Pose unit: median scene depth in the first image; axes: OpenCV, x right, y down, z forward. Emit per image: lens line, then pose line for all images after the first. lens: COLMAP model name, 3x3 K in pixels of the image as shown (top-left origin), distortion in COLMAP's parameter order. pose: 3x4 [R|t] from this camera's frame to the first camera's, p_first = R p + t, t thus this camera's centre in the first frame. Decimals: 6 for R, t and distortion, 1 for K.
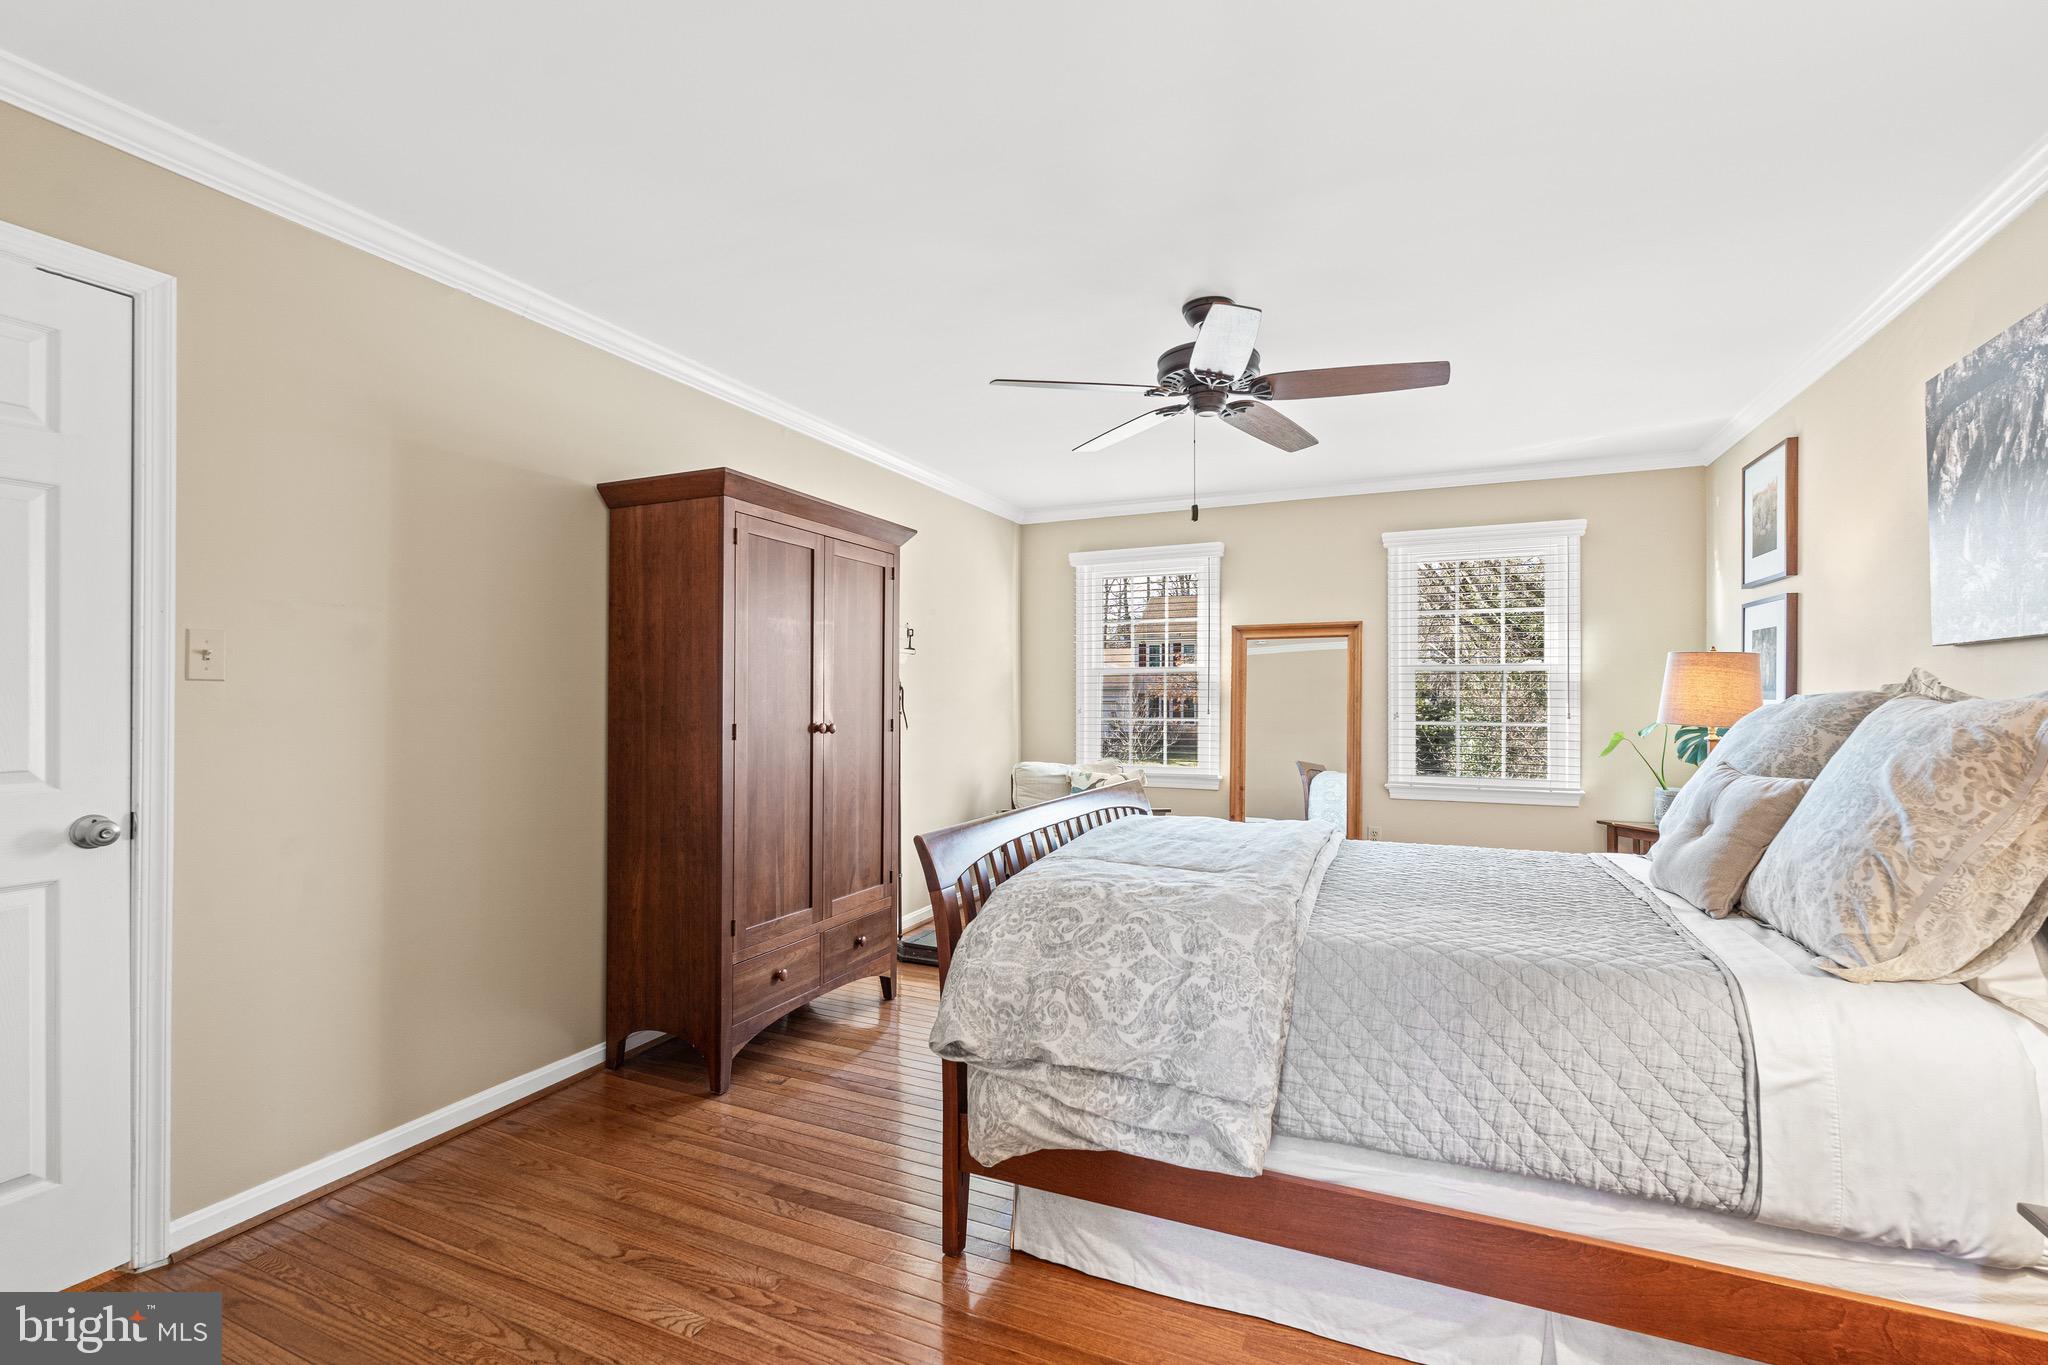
lens RADIAL K [[911.9, 0, 1021.9], [0, 911.9, 693.7], [0, 0, 1]] dist [-0.004610, -0.000353]
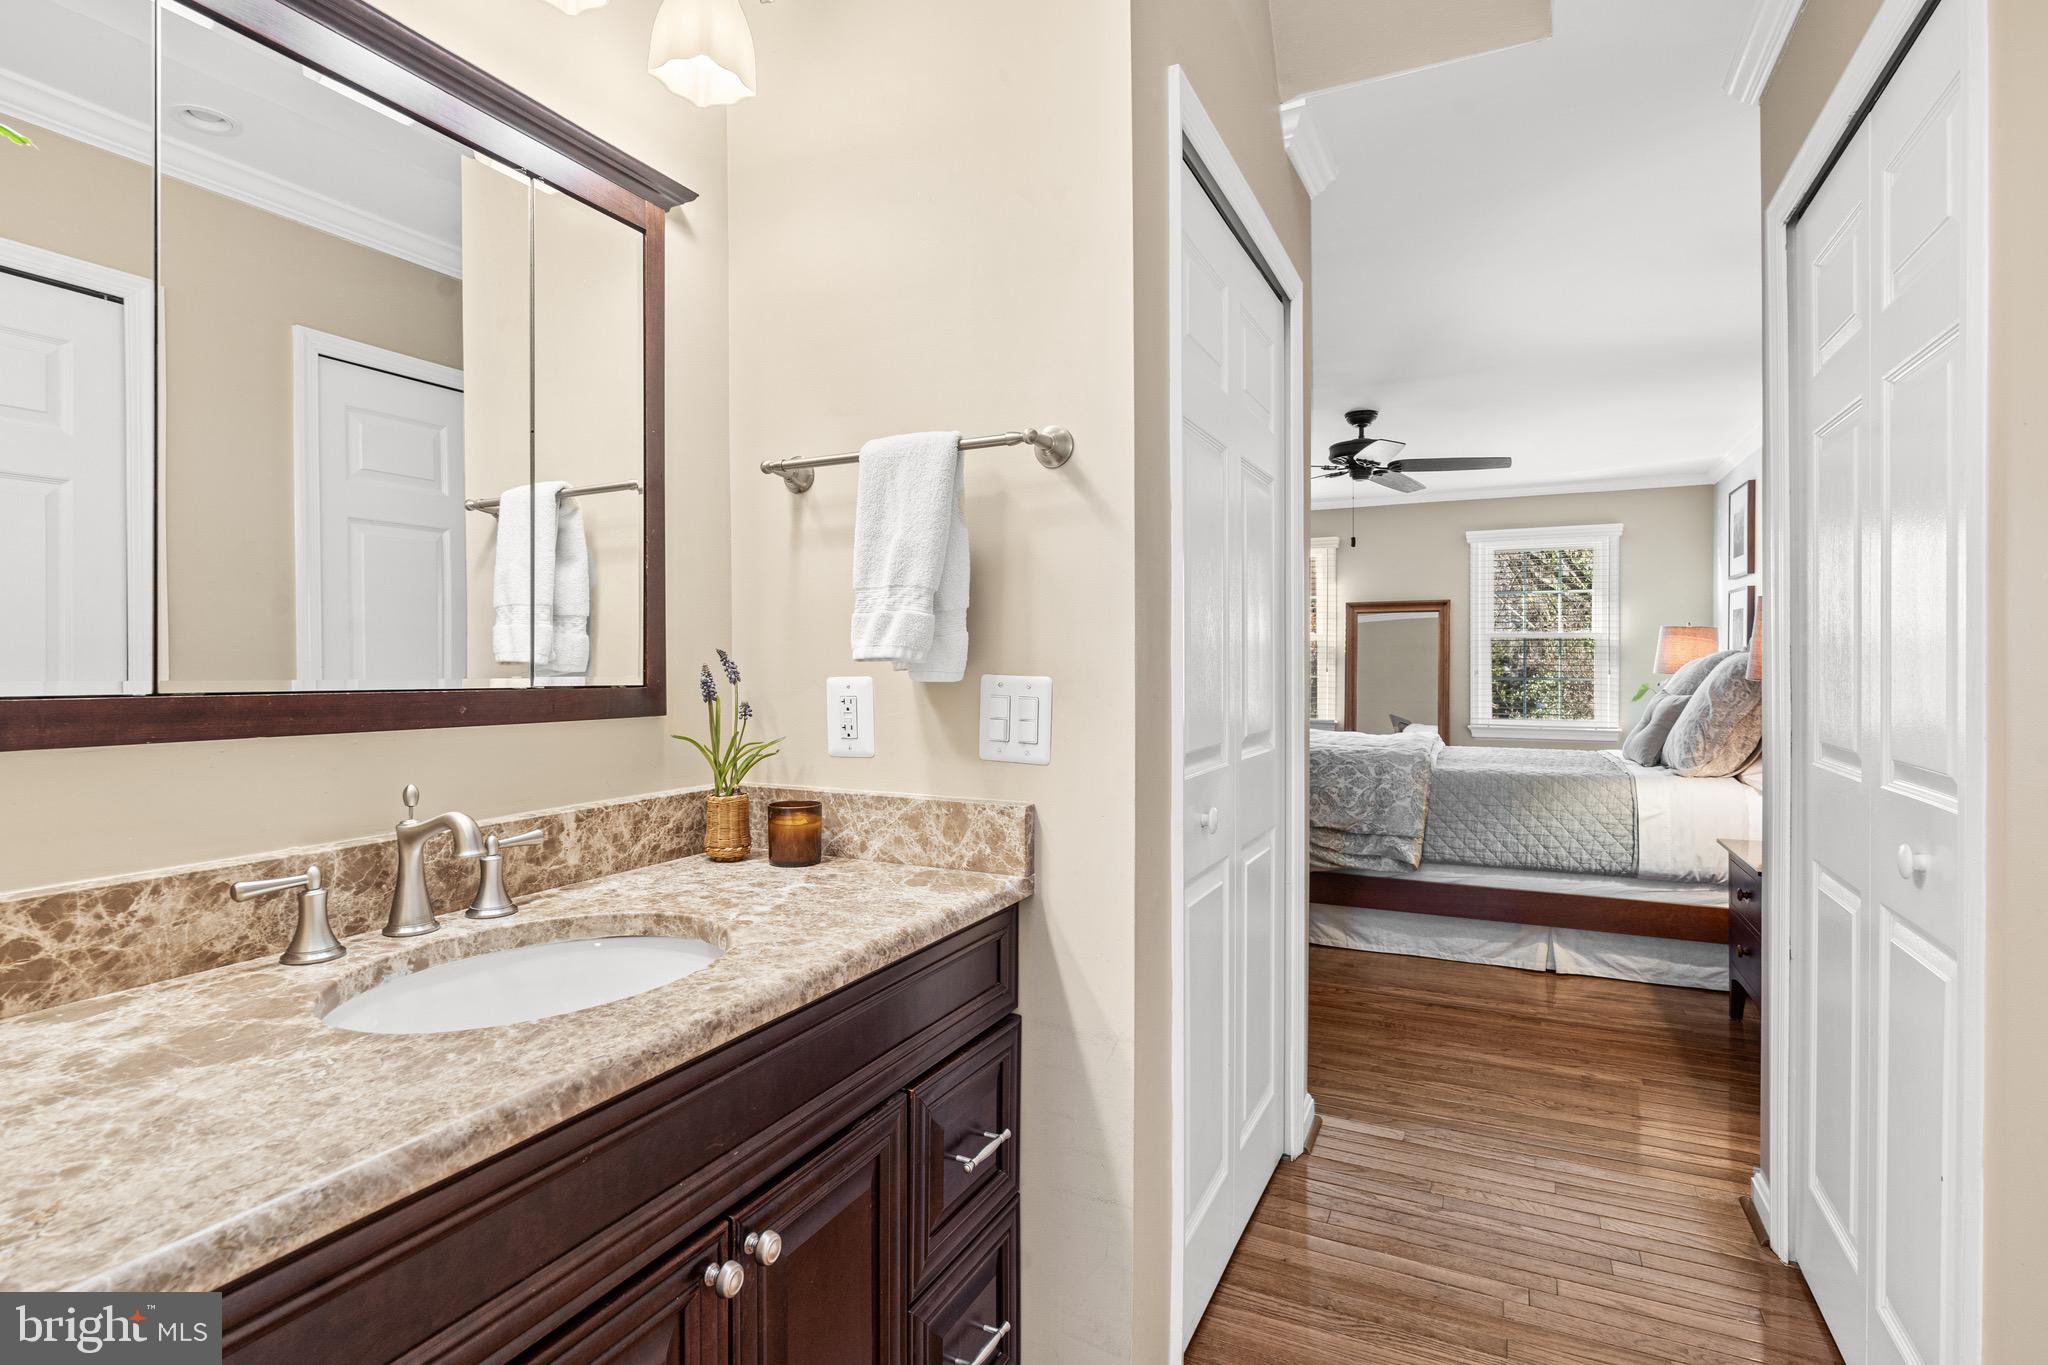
lens RADIAL K [[1011.0, 0, 1026.6], [0, 1011.0, 664.8], [0, 0, 1]] dist [0.003258, 0.000188]
pose [[0.999685, 0.000960, -0.025092, -0.545921], [-0.000876, 0.999994, 0.003386, 0.025113], [0.025095, -0.003363, 0.999679, -1.287572]]
